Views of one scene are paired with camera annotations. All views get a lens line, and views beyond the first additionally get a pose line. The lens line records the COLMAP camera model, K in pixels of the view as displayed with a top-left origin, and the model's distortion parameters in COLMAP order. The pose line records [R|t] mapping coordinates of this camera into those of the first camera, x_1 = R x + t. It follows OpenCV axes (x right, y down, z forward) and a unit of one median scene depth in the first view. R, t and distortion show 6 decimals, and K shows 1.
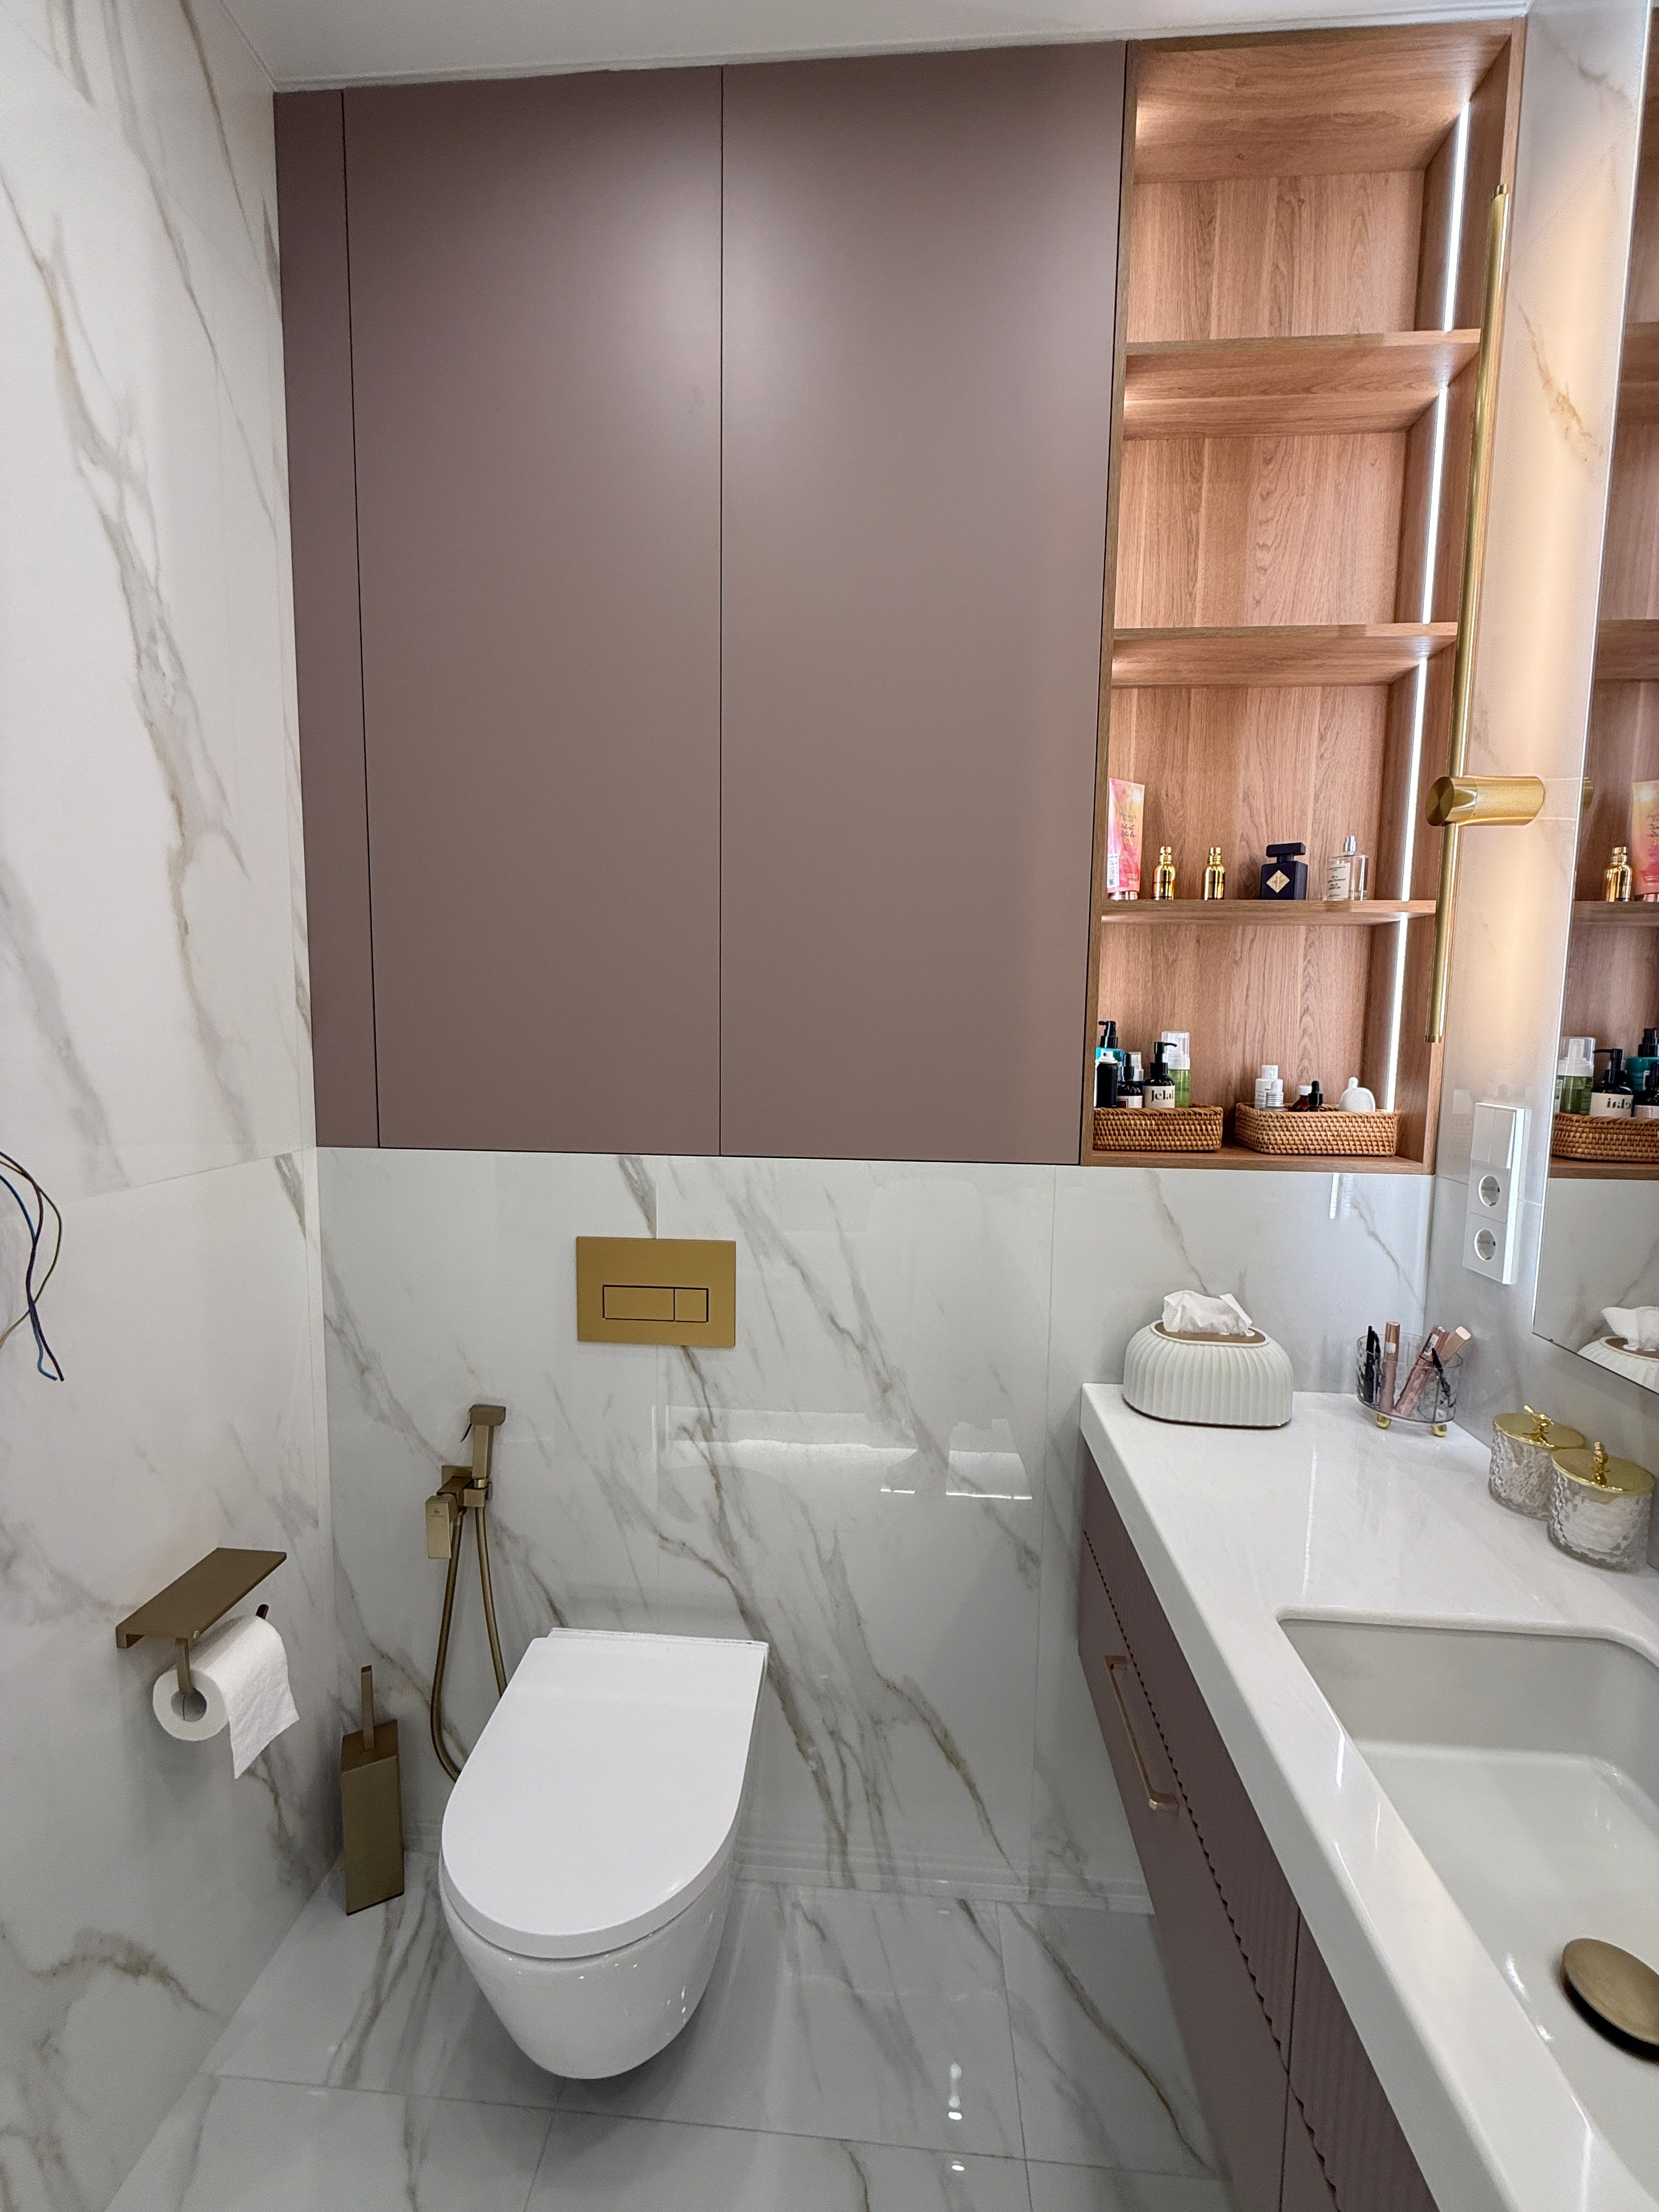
lens RADIAL K [[894.2, 0, 830.6], [0, 894.2, 1097.8], [0, 0, 1]] dist [0.010576, 0.000048]
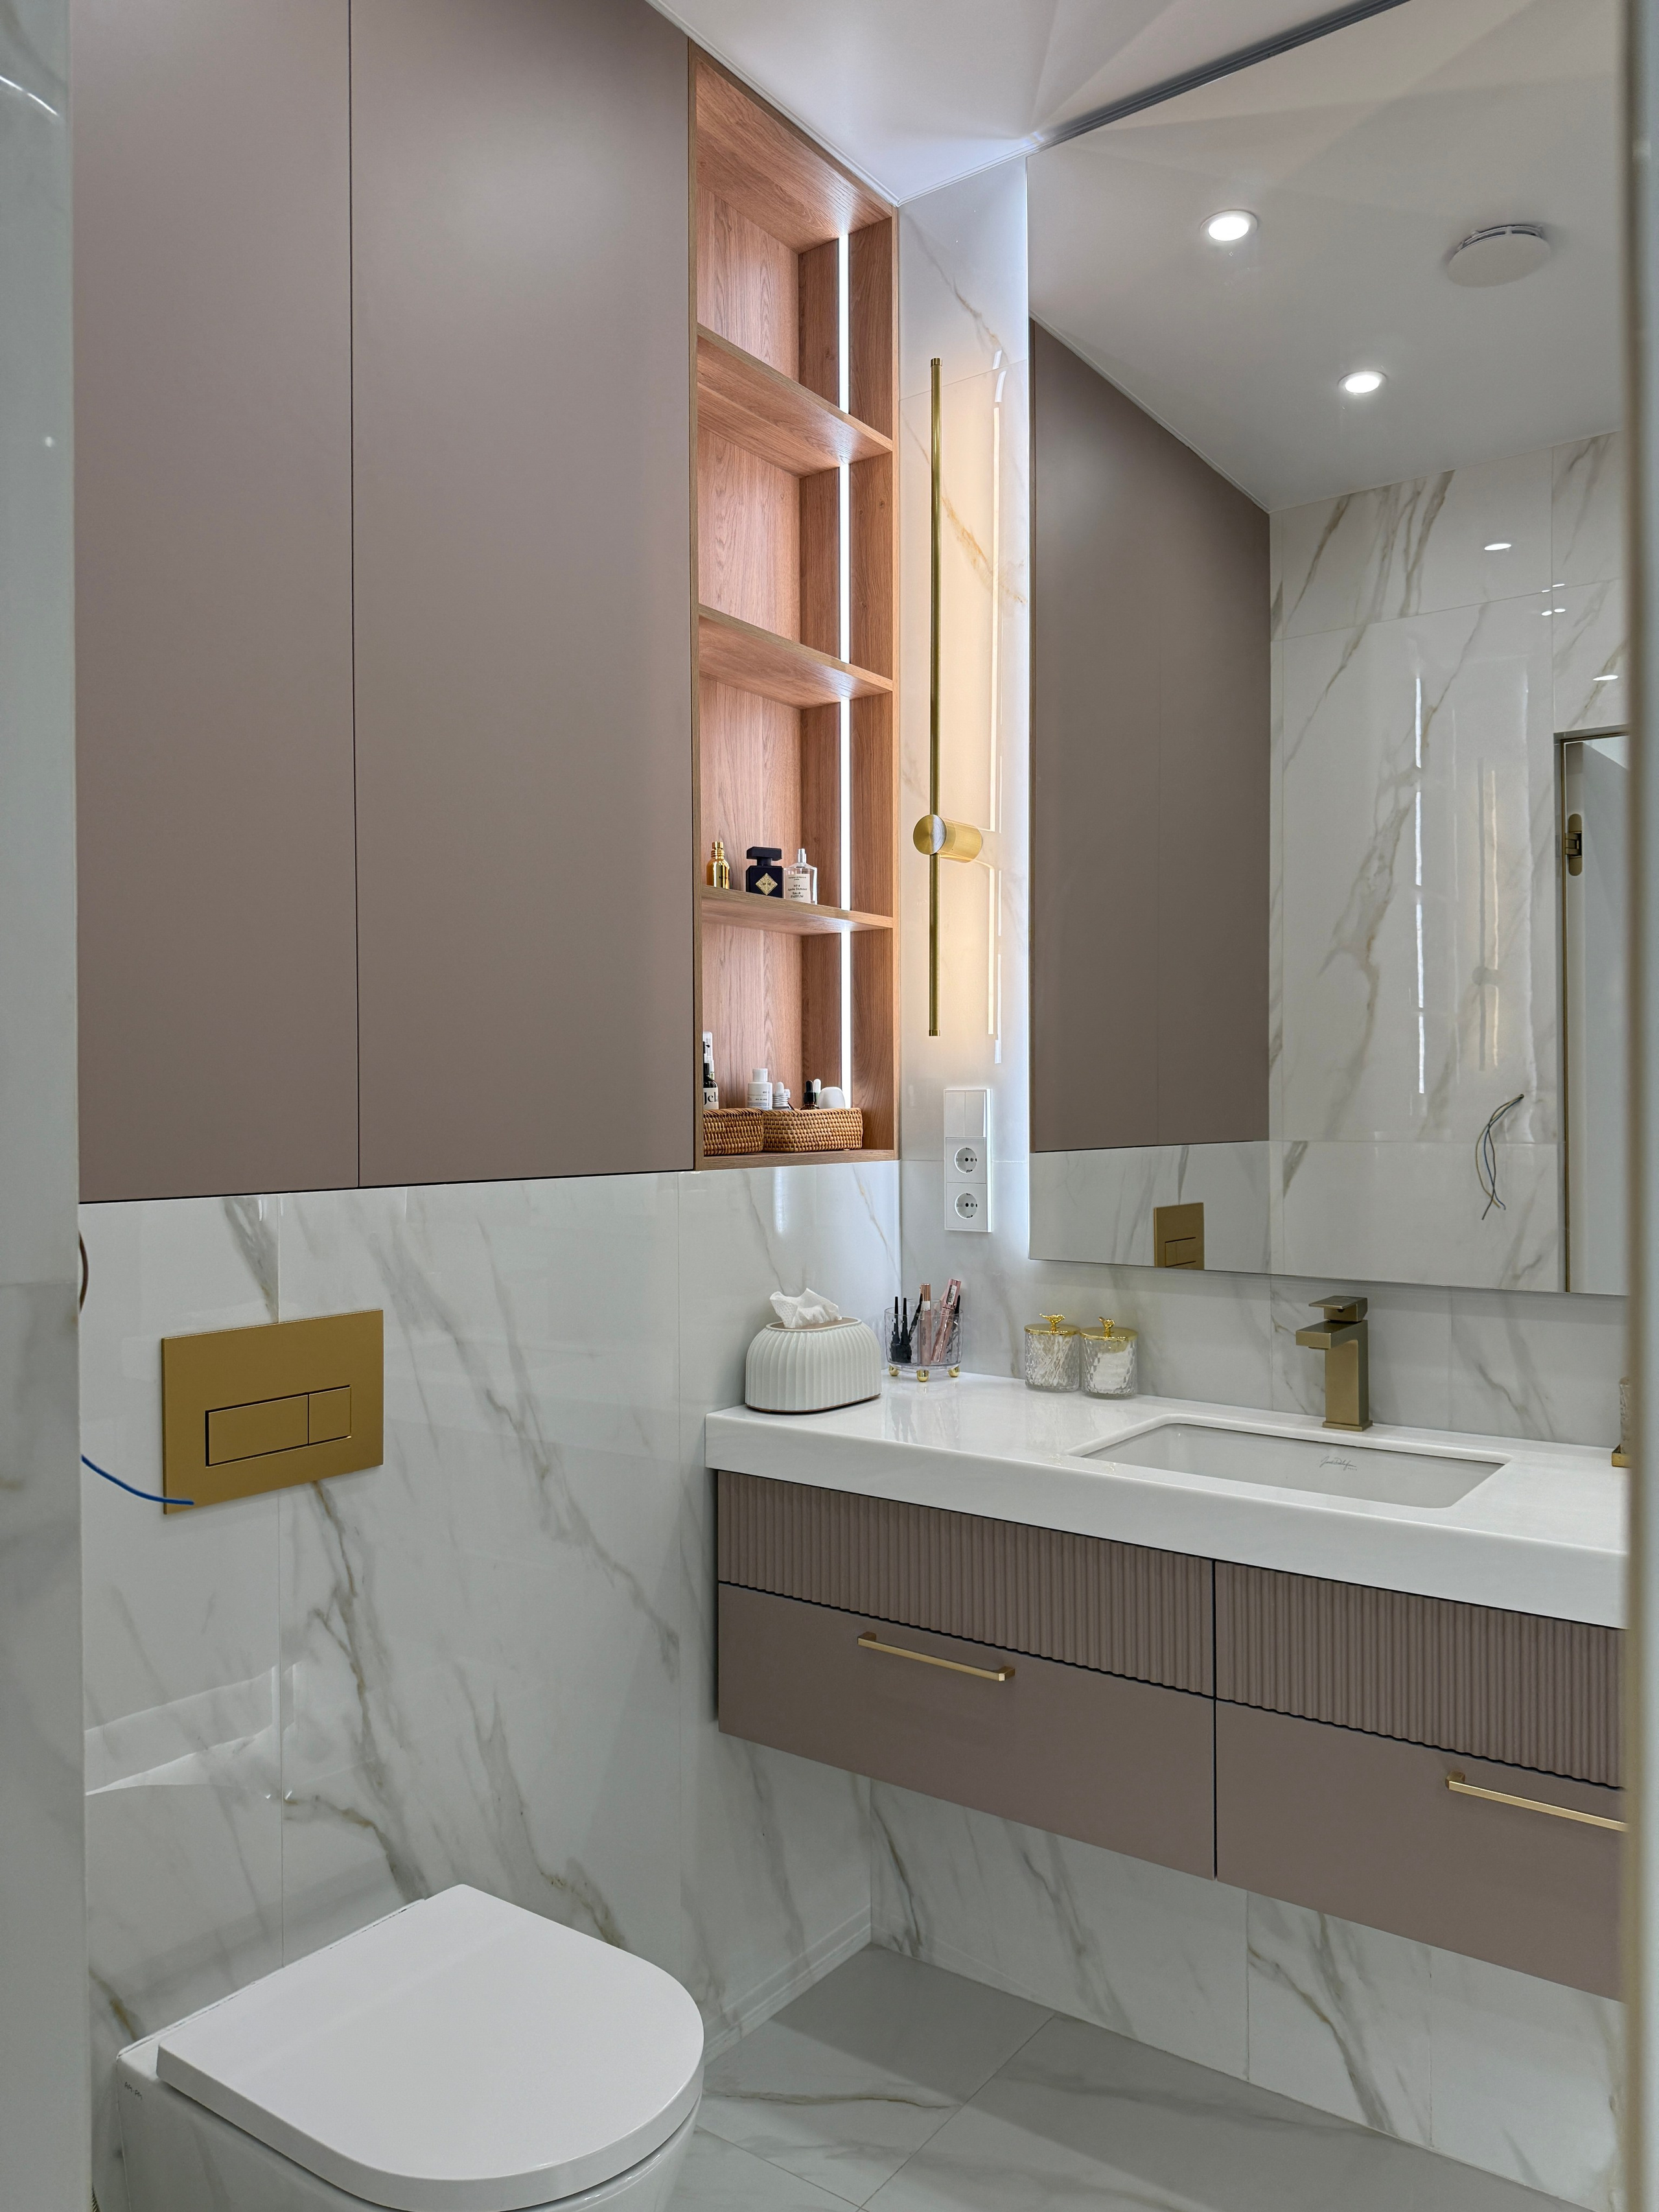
lens RADIAL K [[1577.4, 0, 831.0], [0, 1577.4, 1109.7], [0, 0, 1]] dist [0.174507, -0.255975]
pose [[0.527172, -0.017018, 0.849588, -0.978113], [0.088111, 0.995505, -0.034733, 0.079402], [-0.845178, 0.093169, 0.526302, 0.027870]]
